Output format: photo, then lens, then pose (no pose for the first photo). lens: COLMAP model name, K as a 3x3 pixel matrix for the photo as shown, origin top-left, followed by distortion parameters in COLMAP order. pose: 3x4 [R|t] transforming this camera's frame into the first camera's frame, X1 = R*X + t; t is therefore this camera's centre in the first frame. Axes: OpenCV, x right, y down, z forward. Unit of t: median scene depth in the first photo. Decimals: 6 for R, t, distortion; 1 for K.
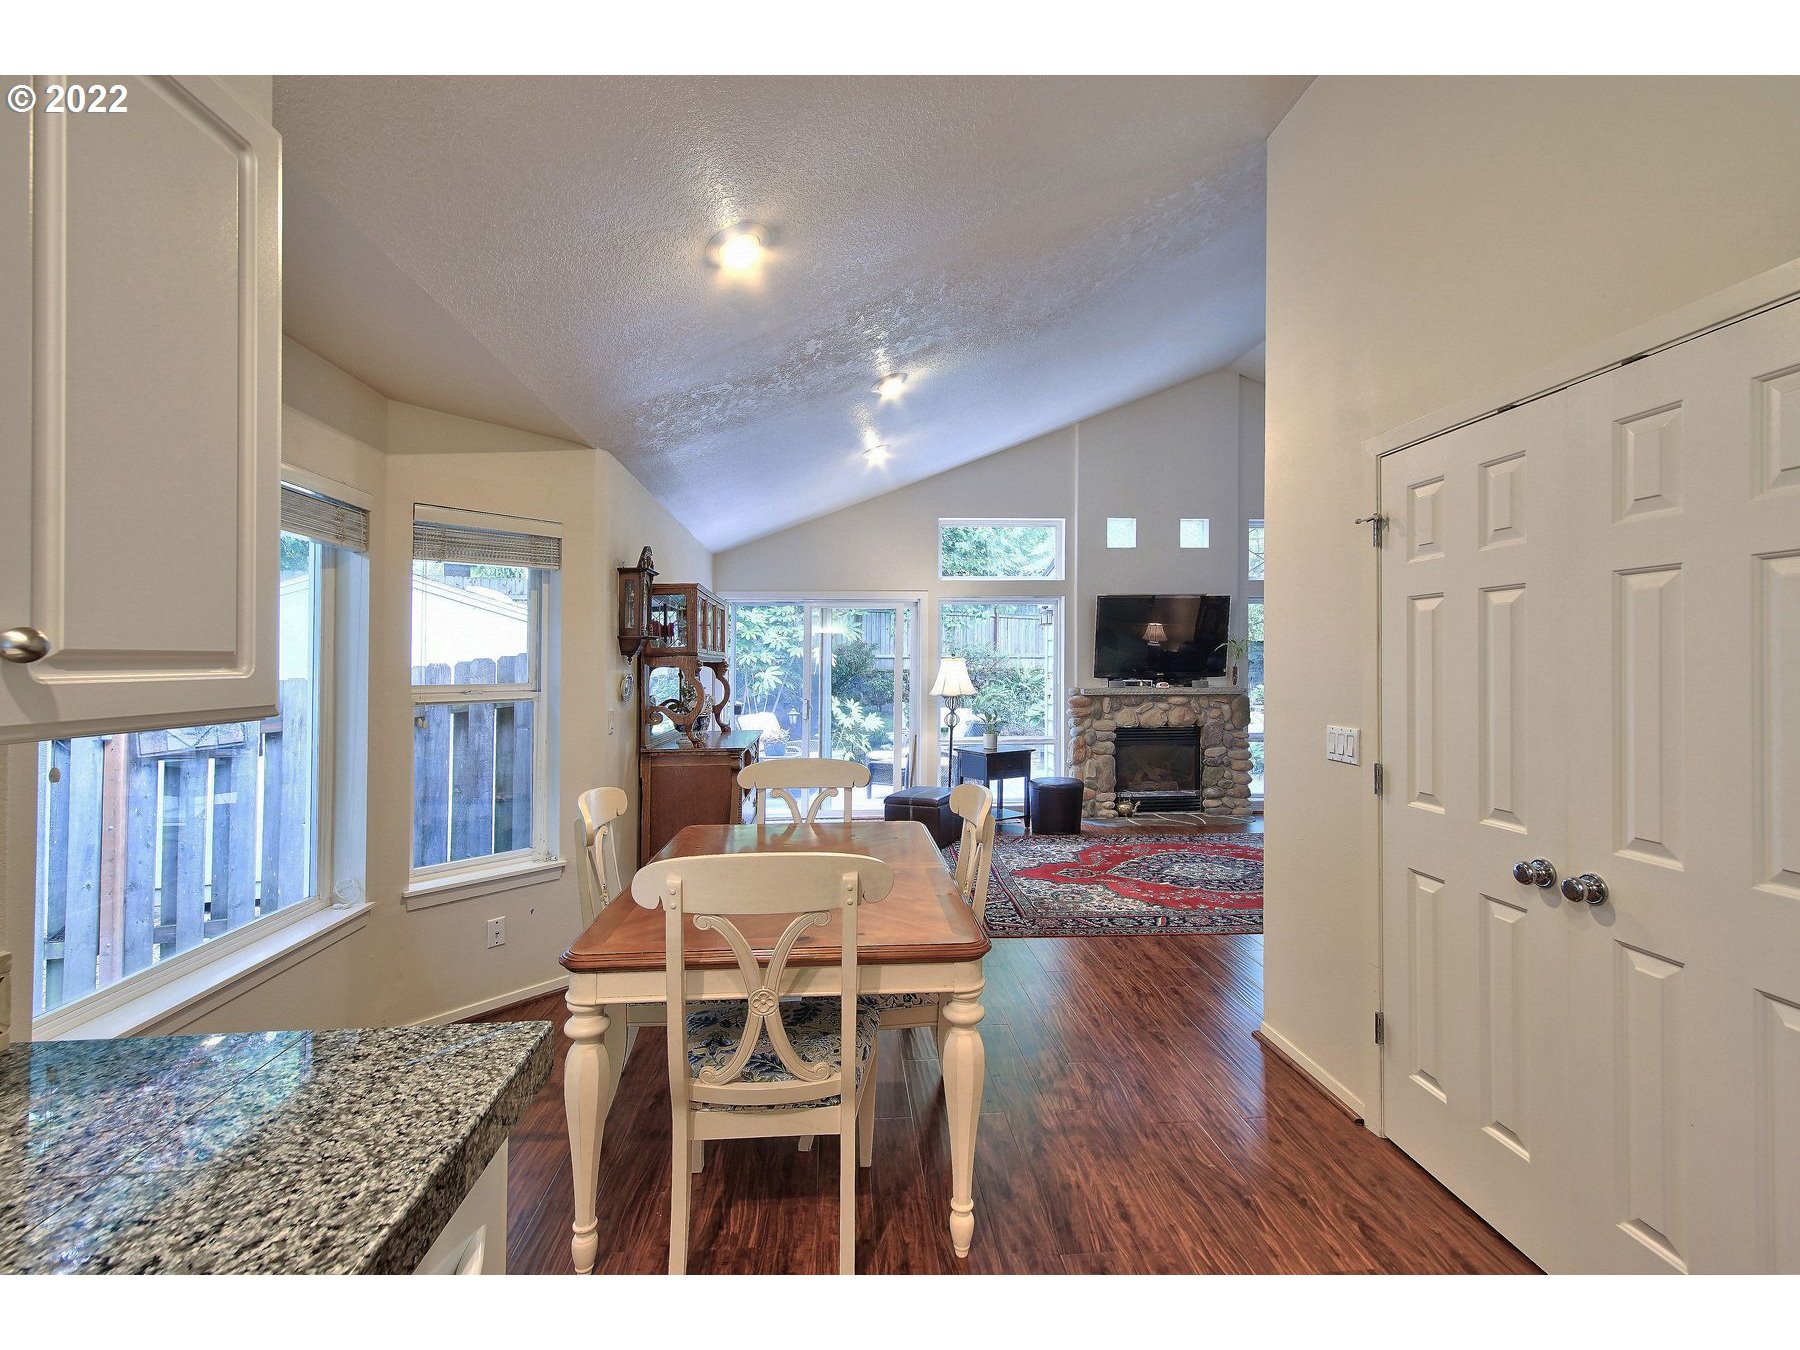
lens RADIAL K [[792.5, 0, 903.7], [0, 792.5, 669.4], [0, 0, 1]] dist [0.007589, -0.001054]
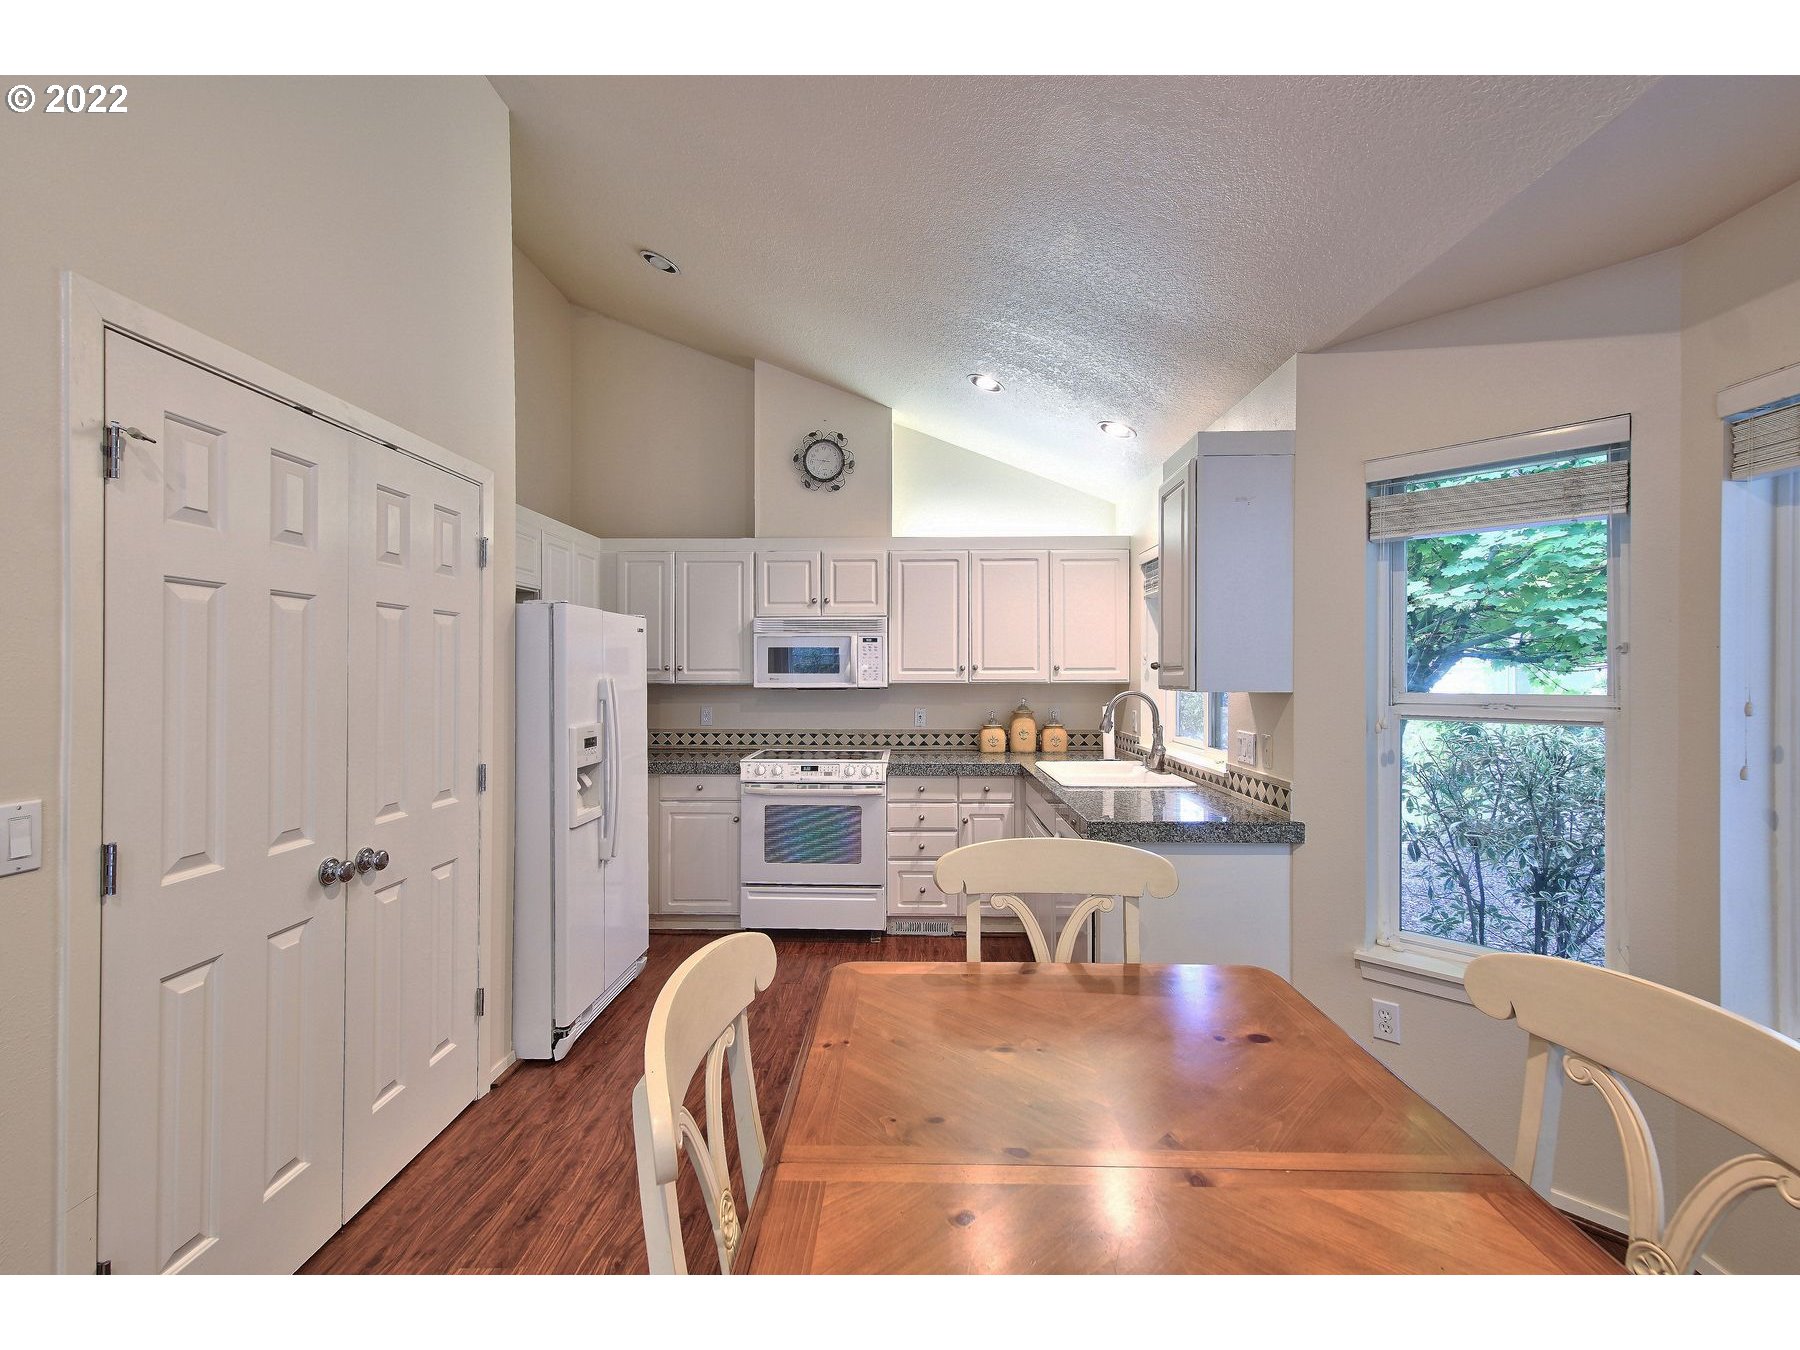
lens RADIAL K [[792.5, 0, 897.0], [0, 792.5, 672.3], [0, 0, 1]] dist [0.007589, -0.001054]
pose [[-0.993538, 0.006758, 0.113299, -0.074743], [0.007475, 0.999955, 0.005902, -0.010710], [-0.113254, 0.006711, -0.993543, 1.952990]]
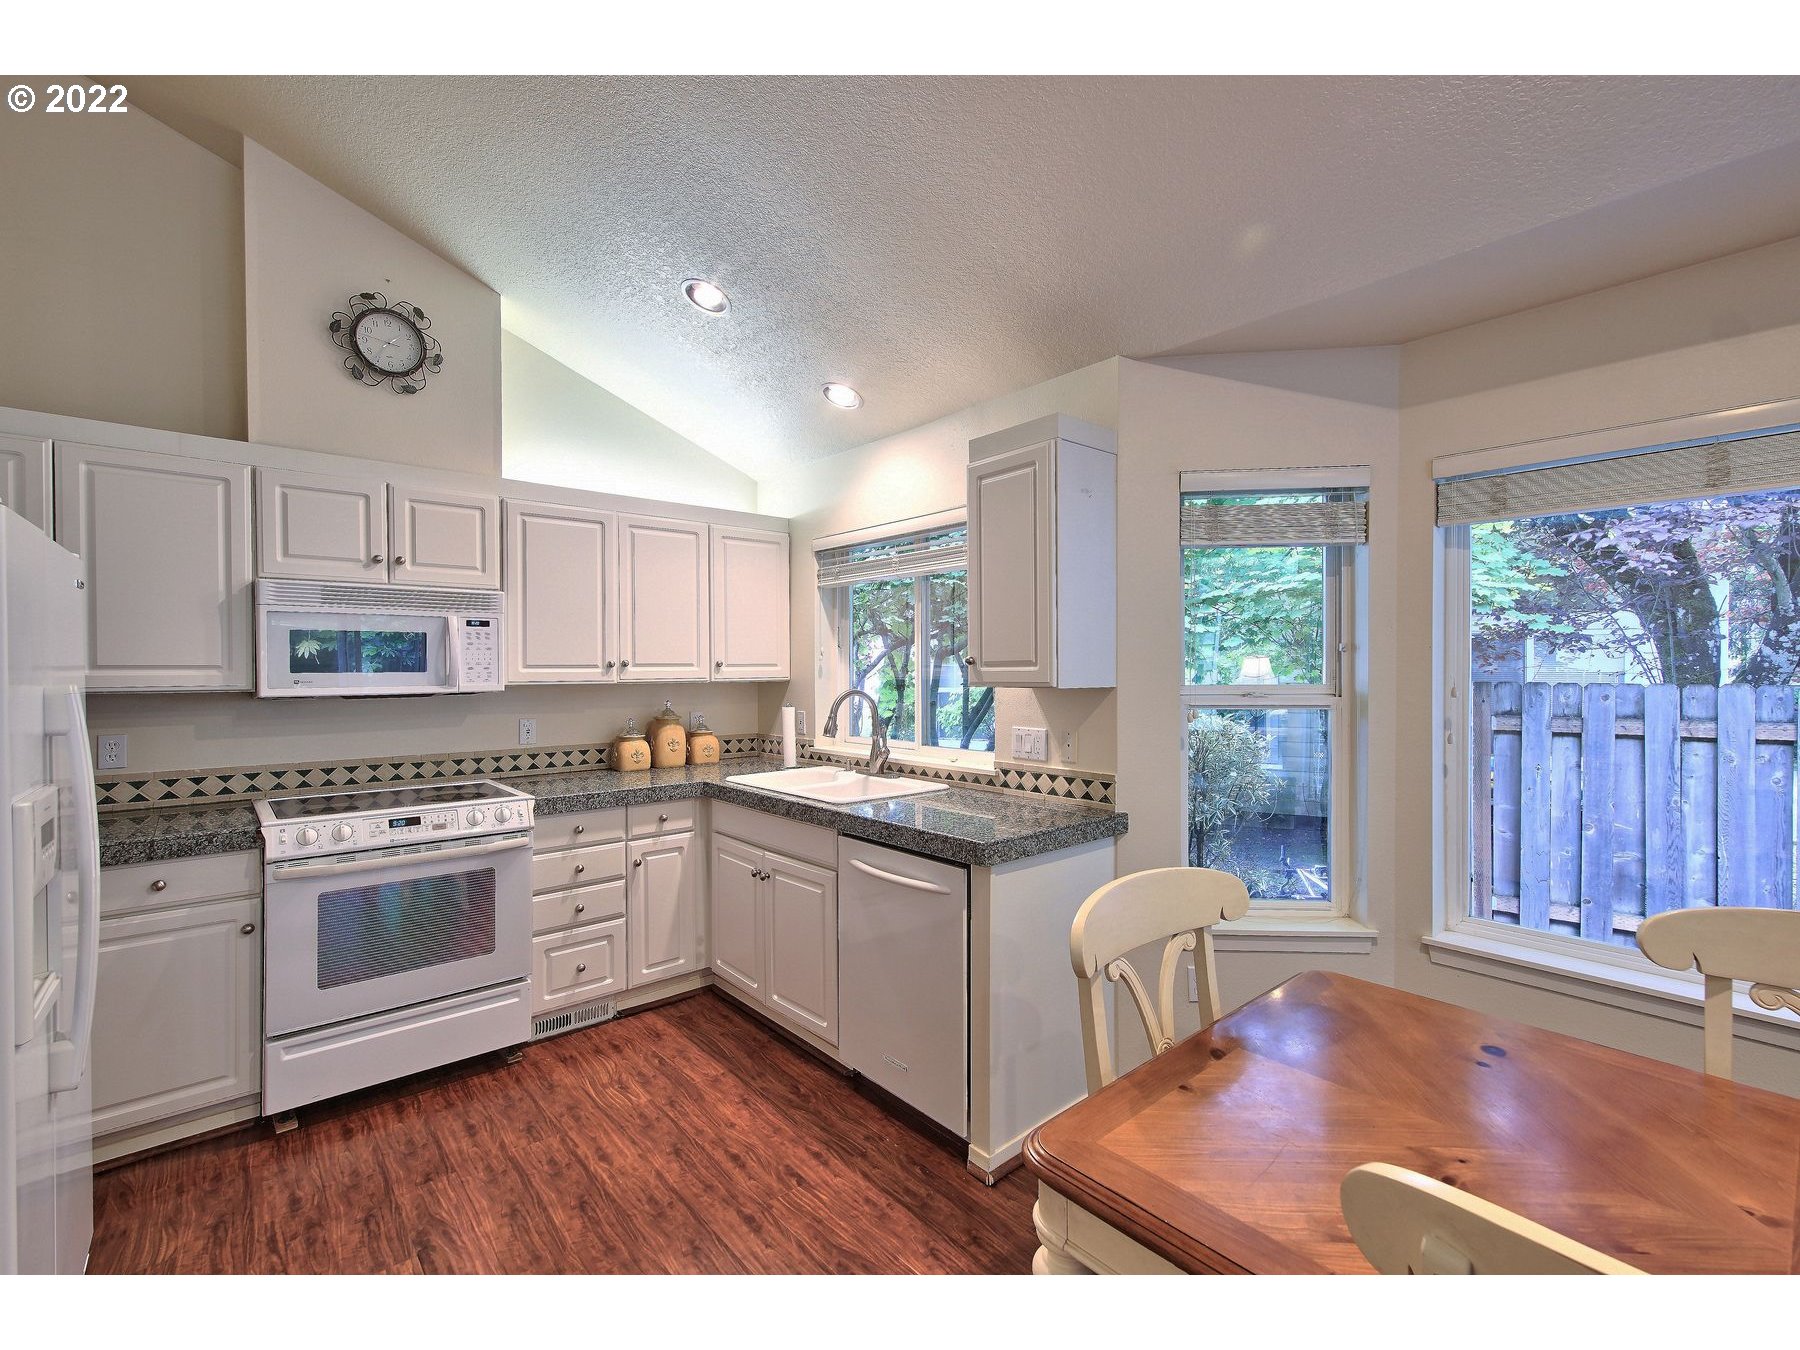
lens RADIAL K [[792.5, 0, 900.3], [0, 792.5, 672.8], [0, 0, 1]] dist [0.007589, -0.001054]
pose [[-0.812135, 0.013727, -0.583309, 0.530649], [0.005918, 0.999866, 0.015289, -0.011454], [0.583440, 0.008965, -0.812107, 1.429324]]
